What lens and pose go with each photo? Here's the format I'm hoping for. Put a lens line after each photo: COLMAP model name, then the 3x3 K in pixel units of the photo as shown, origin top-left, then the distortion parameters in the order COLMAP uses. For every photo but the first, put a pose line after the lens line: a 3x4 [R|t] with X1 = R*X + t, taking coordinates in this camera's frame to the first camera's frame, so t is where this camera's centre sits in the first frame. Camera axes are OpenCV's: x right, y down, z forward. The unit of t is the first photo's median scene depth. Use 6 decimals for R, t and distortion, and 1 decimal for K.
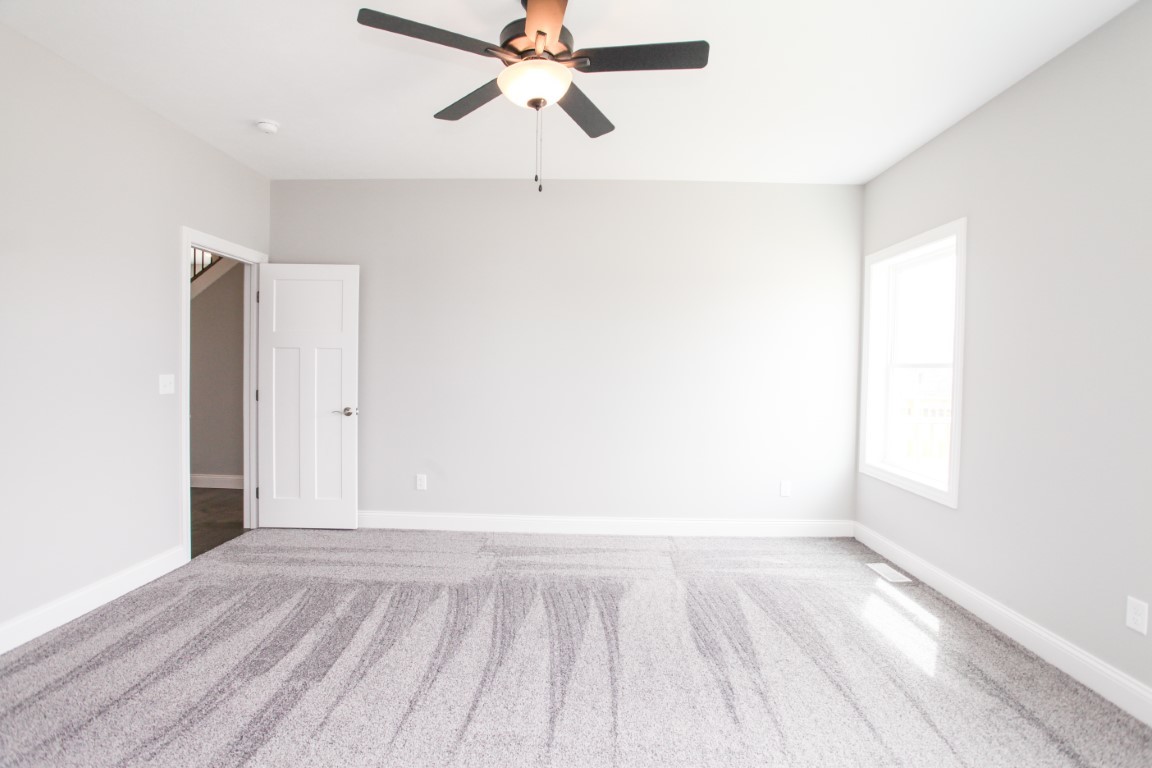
lens RADIAL K [[551.8, 0, 576.0], [0, 551.8, 384.0], [0, 0, 1]] dist [-0.060748, 0.000247]
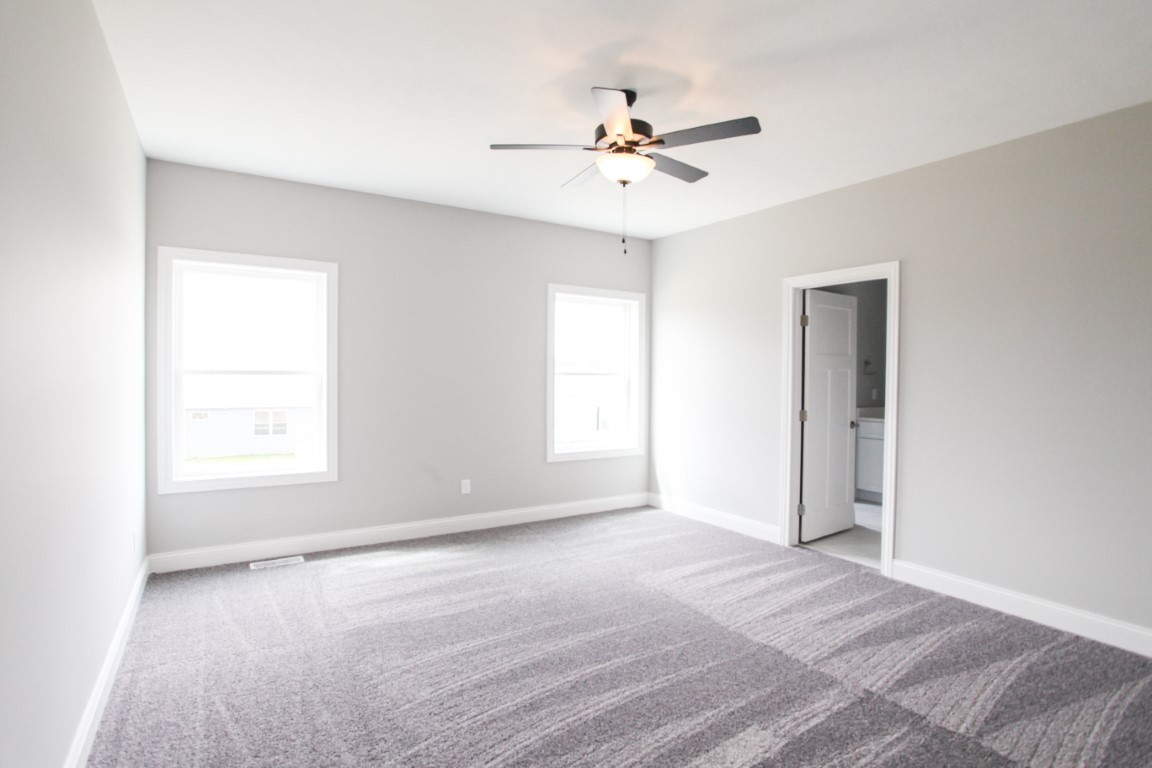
lens RADIAL K [[573.6, 0, 568.9], [0, 573.6, 382.7], [0, 0, 1]] dist [-0.072726, 0.028545]
pose [[-0.538731, -0.032334, 0.841857, -0.651230], [0.010194, 0.998940, 0.044891, -0.056740], [-0.842416, 0.032766, -0.537830, 1.041842]]
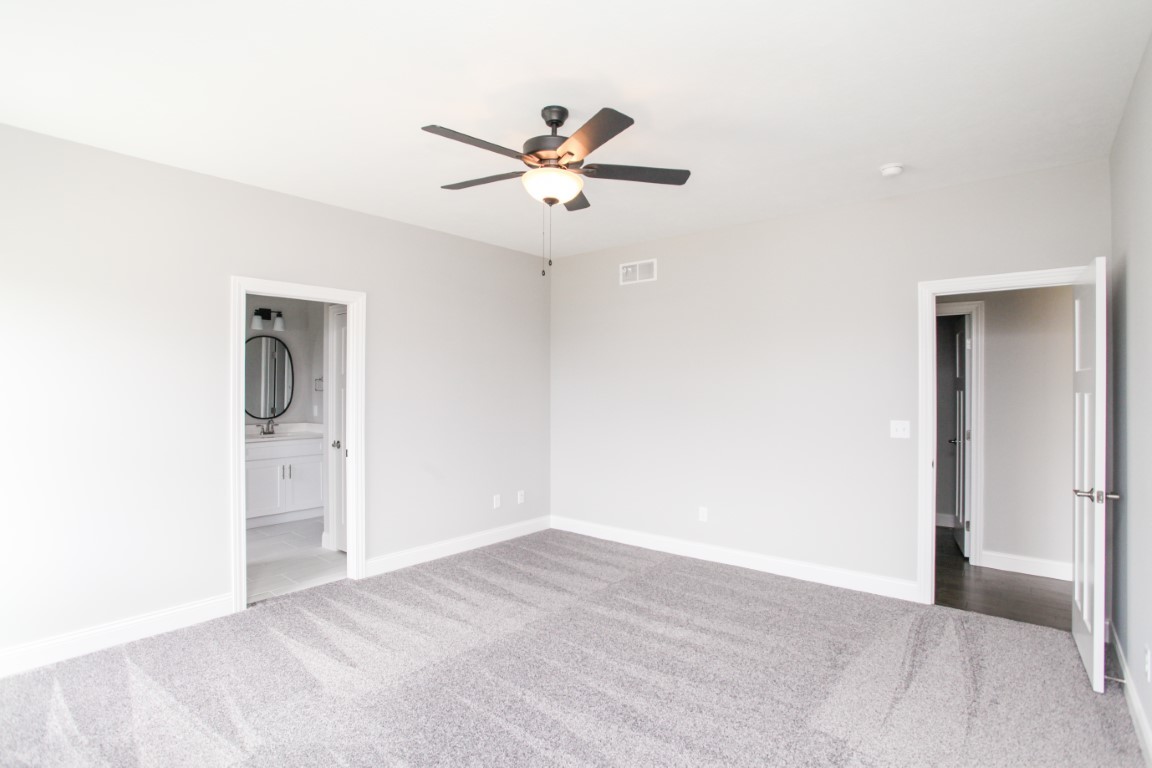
lens RADIAL K [[573.6, 0, 568.9], [0, 573.6, 382.7], [0, 0, 1]] dist [-0.072726, 0.028545]
pose [[-0.627958, -0.018480, -0.778028, 0.499675], [-0.036748, 0.999307, 0.005925, -0.066074], [0.777379, 0.032312, -0.628202, 1.036154]]
